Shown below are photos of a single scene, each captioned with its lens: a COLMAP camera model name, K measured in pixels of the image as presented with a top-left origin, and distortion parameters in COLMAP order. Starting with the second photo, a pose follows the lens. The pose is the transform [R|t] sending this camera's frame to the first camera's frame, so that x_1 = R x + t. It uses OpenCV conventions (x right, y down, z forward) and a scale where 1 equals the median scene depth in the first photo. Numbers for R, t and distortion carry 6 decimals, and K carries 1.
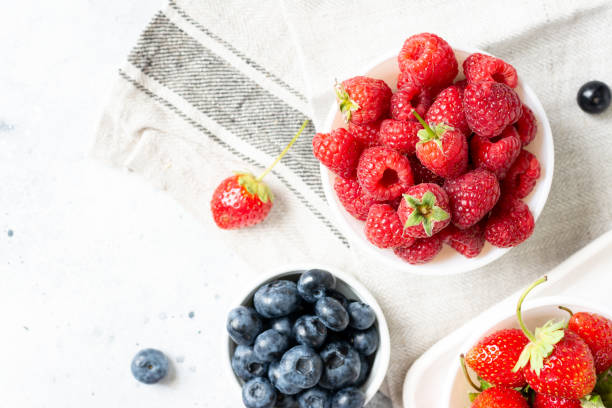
lens RADIAL K [[1440.3, 0, 306.0], [0, 1440.3, 204.0], [0, 0, 1]] dist [0.022870, -0.030922]
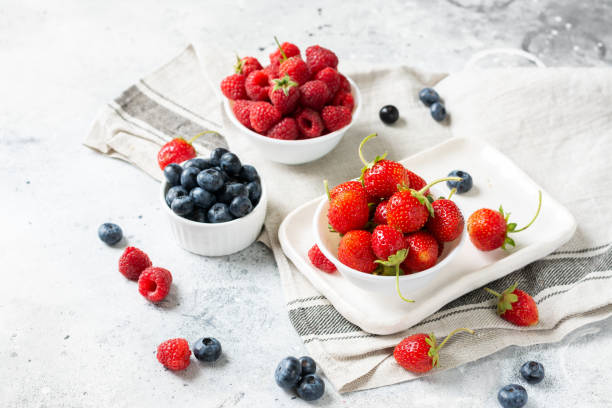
lens RADIAL K [[1440.3, 0, 306.0], [0, 1440.3, 204.0], [0, 0, 1]] dist [0.022870, -0.030922]
pose [[0.999513, -0.004546, 0.030862, 0.051423], [0.027320, 0.605151, -0.795642, 1.357499], [-0.015059, 0.796098, 0.604980, 0.066721]]
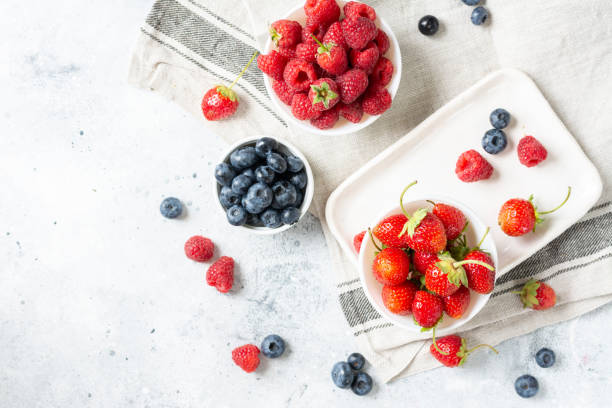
lens RADIAL K [[1440.3, 0, 306.0], [0, 1440.3, 204.0], [0, 0, 1]] dist [0.022870, -0.030922]
pose [[0.997595, -0.065696, -0.022103, 0.084941], [0.065368, 0.997745, -0.015256, 0.149664], [0.023056, 0.013775, 0.999639, -0.665222]]
